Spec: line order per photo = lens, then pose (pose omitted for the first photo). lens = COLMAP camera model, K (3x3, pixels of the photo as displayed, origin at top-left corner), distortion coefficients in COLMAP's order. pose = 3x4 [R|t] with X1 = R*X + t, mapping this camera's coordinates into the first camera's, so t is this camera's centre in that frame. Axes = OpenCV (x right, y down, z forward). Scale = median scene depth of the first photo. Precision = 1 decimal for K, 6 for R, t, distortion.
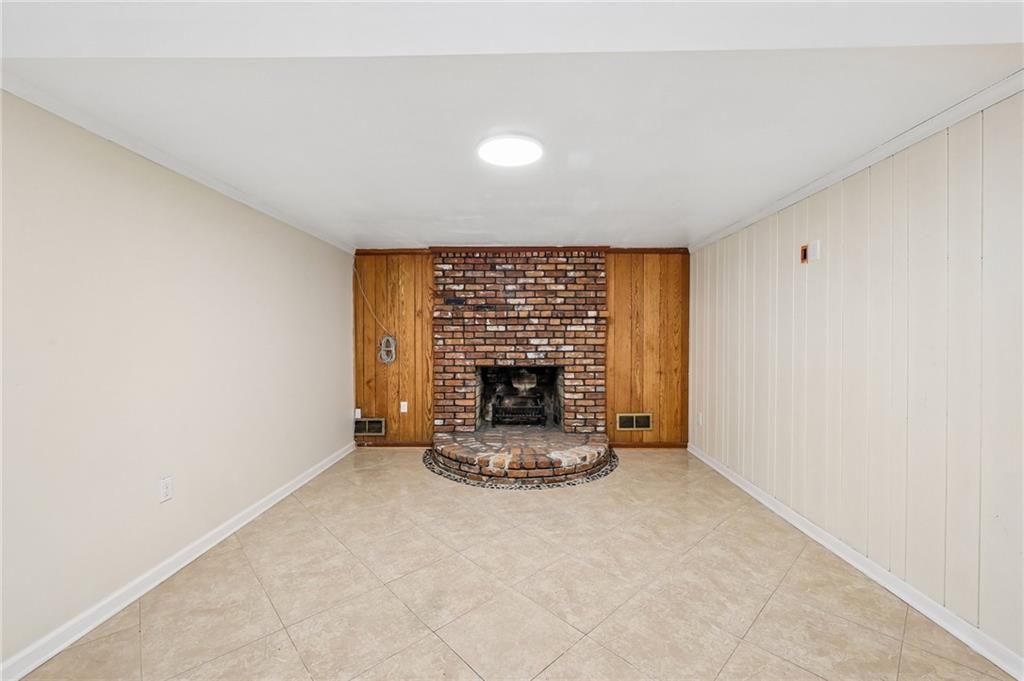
lens RADIAL K [[412.7, 0, 508.4], [0, 412.7, 340.8], [0, 0, 1]] dist [0.003424, -0.000226]
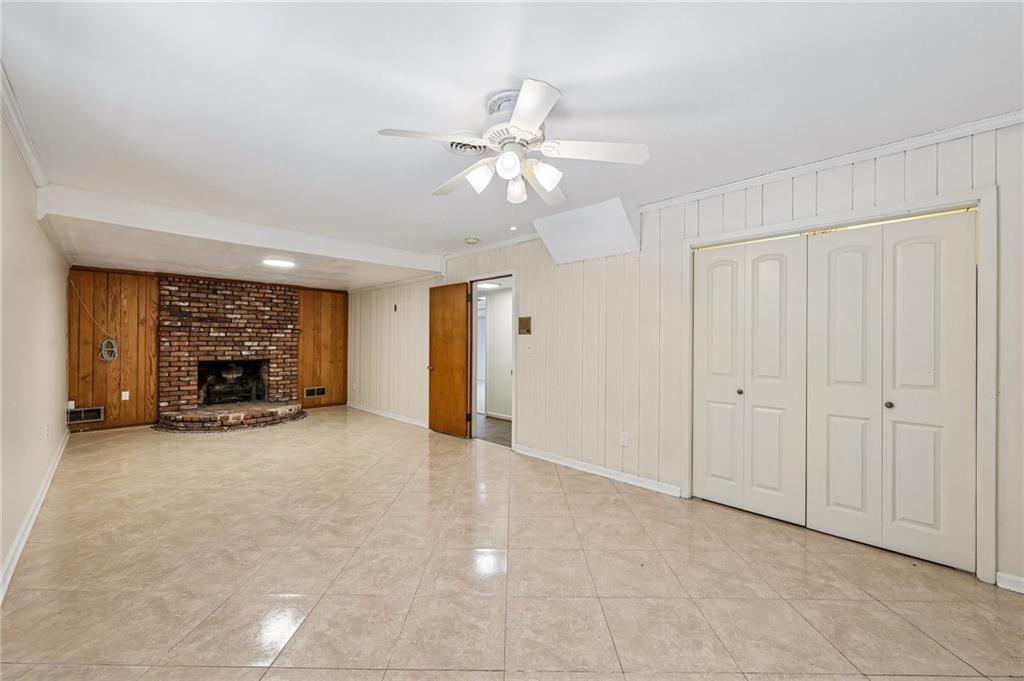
lens RADIAL K [[412.7, 0, 506.6], [0, 412.7, 341.7], [0, 0, 1]] dist [0.003424, -0.000226]
pose [[0.700118, 0.005497, 0.714006, -0.350827], [-0.000289, 0.999972, -0.007415, 0.005892], [-0.714027, 0.004985, 0.700100, -0.726813]]
